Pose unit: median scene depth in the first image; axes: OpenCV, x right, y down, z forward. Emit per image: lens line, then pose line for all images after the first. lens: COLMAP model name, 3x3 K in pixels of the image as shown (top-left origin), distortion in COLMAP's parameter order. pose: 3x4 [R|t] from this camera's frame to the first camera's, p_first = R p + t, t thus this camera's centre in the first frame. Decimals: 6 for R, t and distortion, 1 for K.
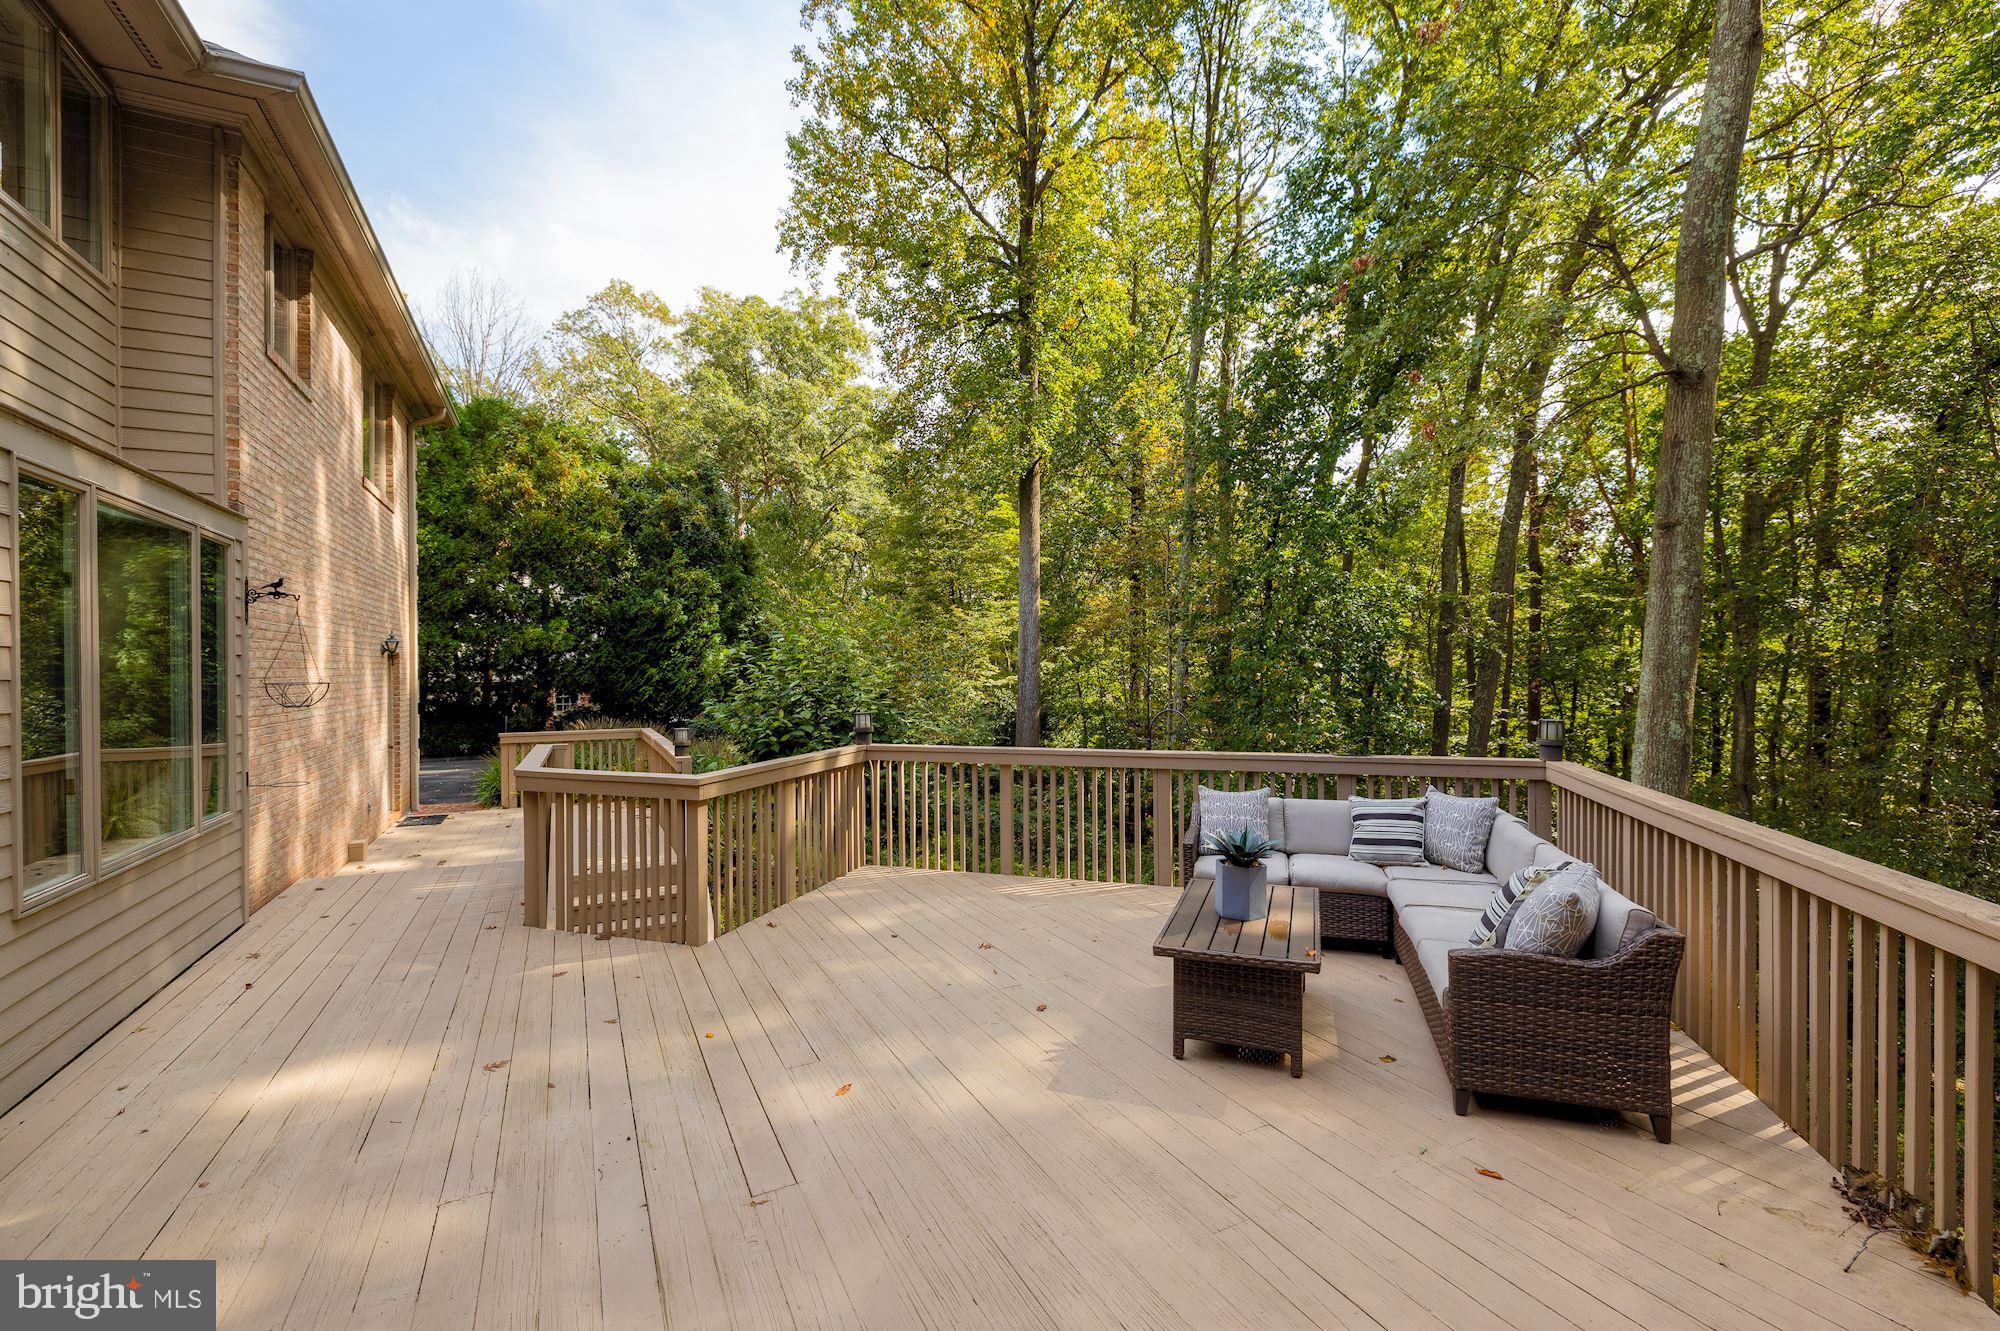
lens RADIAL K [[834.4, 0, 991.0], [0, 834.4, 675.2], [0, 0, 1]] dist [-0.001126, 0.000068]
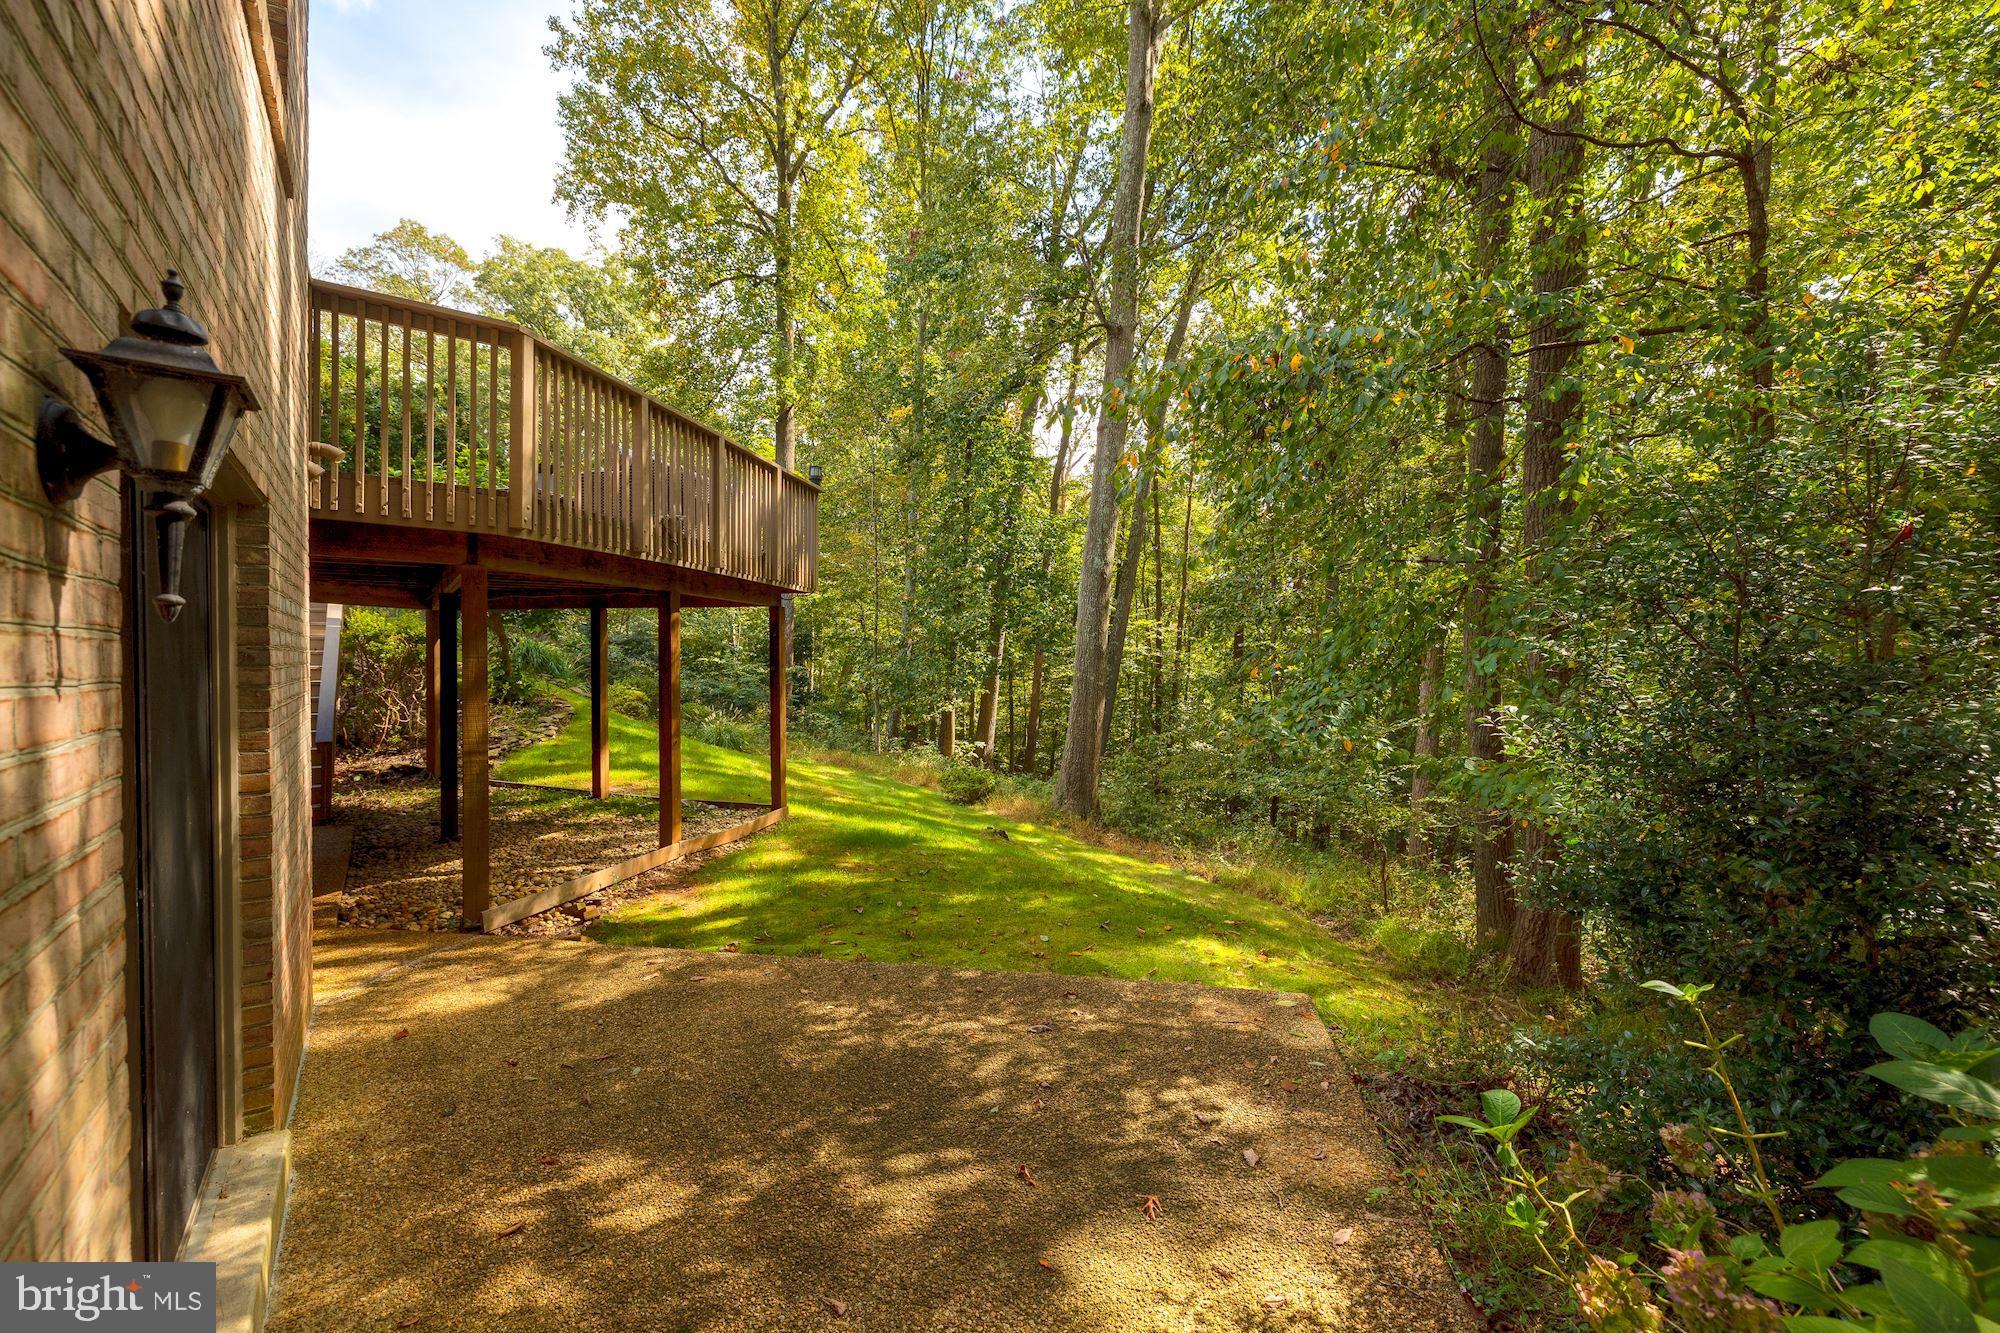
lens RADIAL K [[834.4, 0, 1002.1], [0, 834.4, 666.9], [0, 0, 1]] dist [-0.001126, 0.000068]
pose [[0.985508, 0.002045, 0.169617, 0.129756], [-0.002371, 0.999996, 0.001719, 0.082881], [-0.169613, -0.002096, 0.985509, -0.150512]]
